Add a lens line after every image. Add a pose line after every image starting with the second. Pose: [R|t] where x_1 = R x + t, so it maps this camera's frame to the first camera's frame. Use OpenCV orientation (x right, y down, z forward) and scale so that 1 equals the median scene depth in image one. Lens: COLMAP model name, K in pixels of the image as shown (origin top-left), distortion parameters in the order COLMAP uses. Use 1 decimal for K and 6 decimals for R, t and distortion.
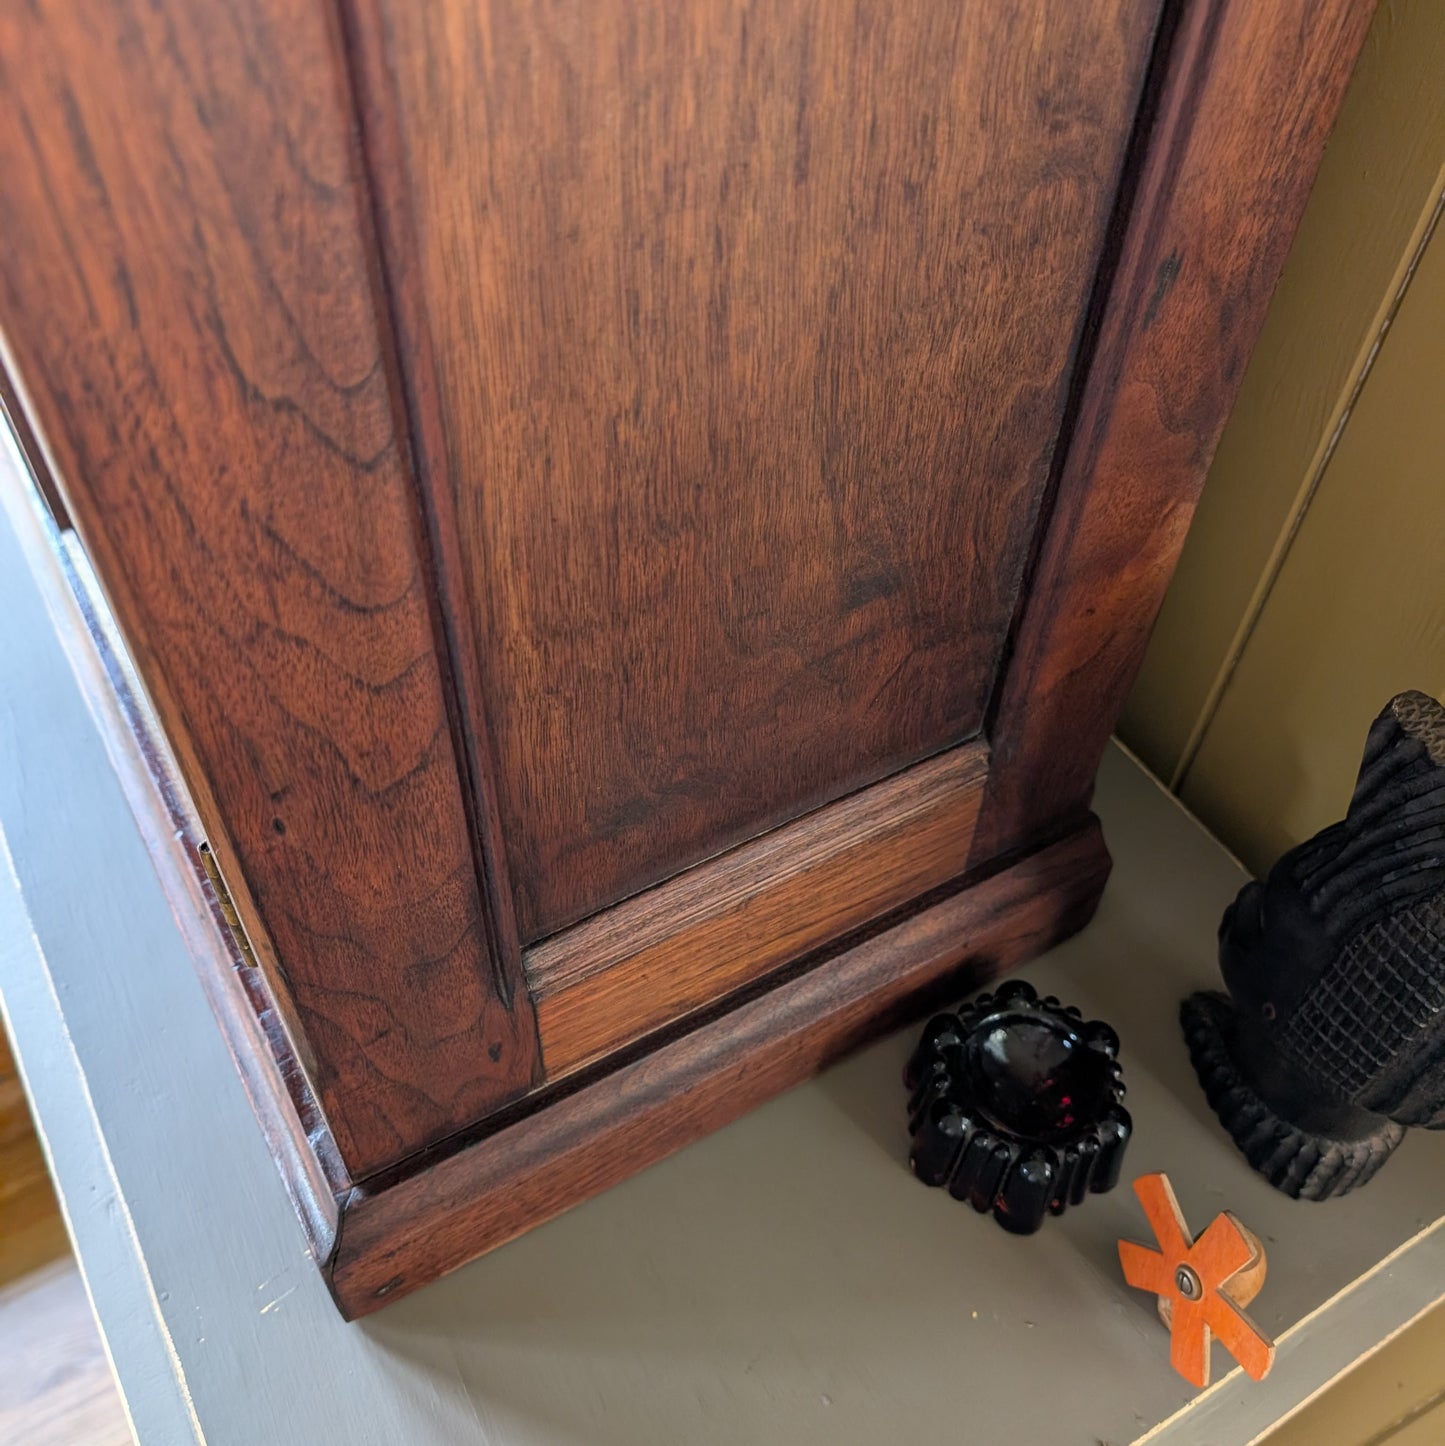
lens RADIAL K [[1425.1, 0, 722.5], [0, 1425.1, 723.0], [0, 0, 1]] dist [0.008187, -0.128920]
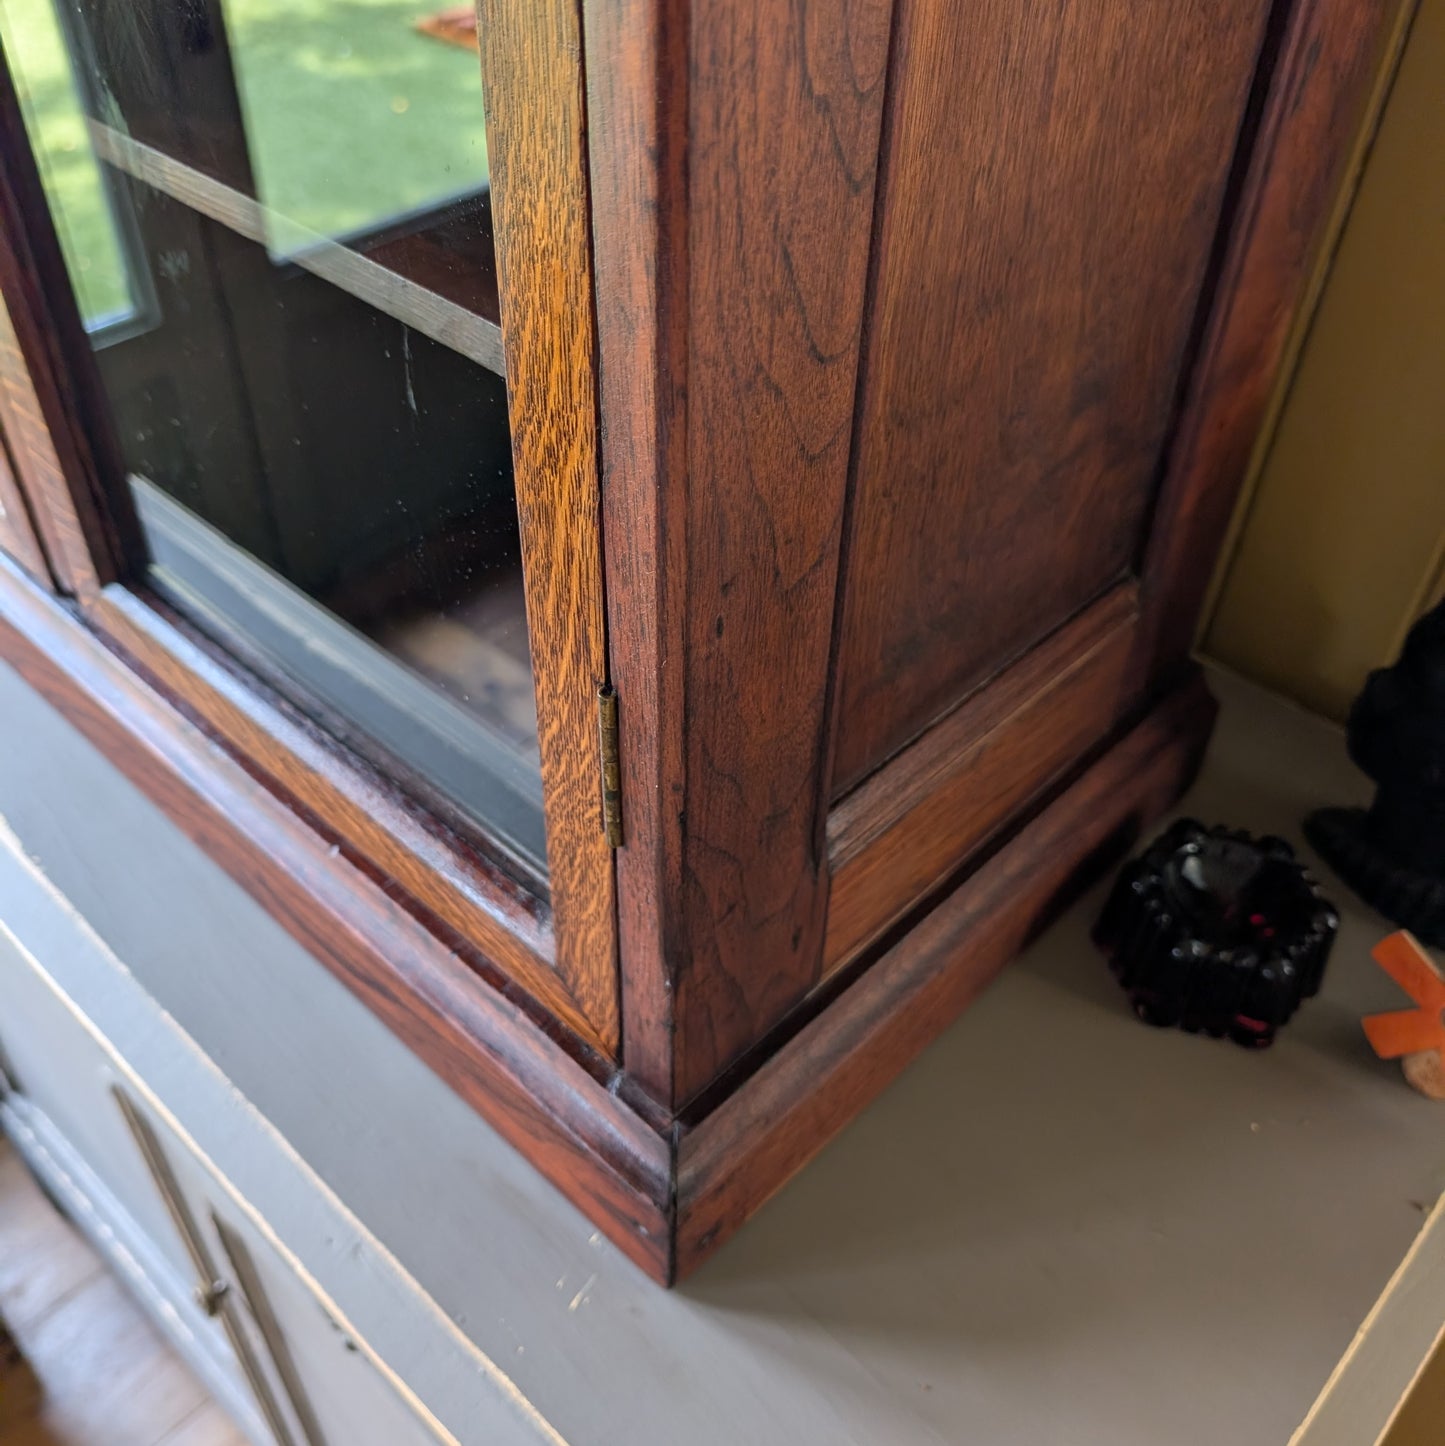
lens RADIAL K [[1445.5, 0, 722.5], [0, 1445.5, 723.0], [0, 0, 1]] dist [-0.004750, -0.085472]
pose [[0.964371, -0.190239, 0.183840, -0.486313], [0.208230, 0.974473, -0.083923, 0.213972], [-0.163181, 0.119214, 0.979367, 0.025944]]
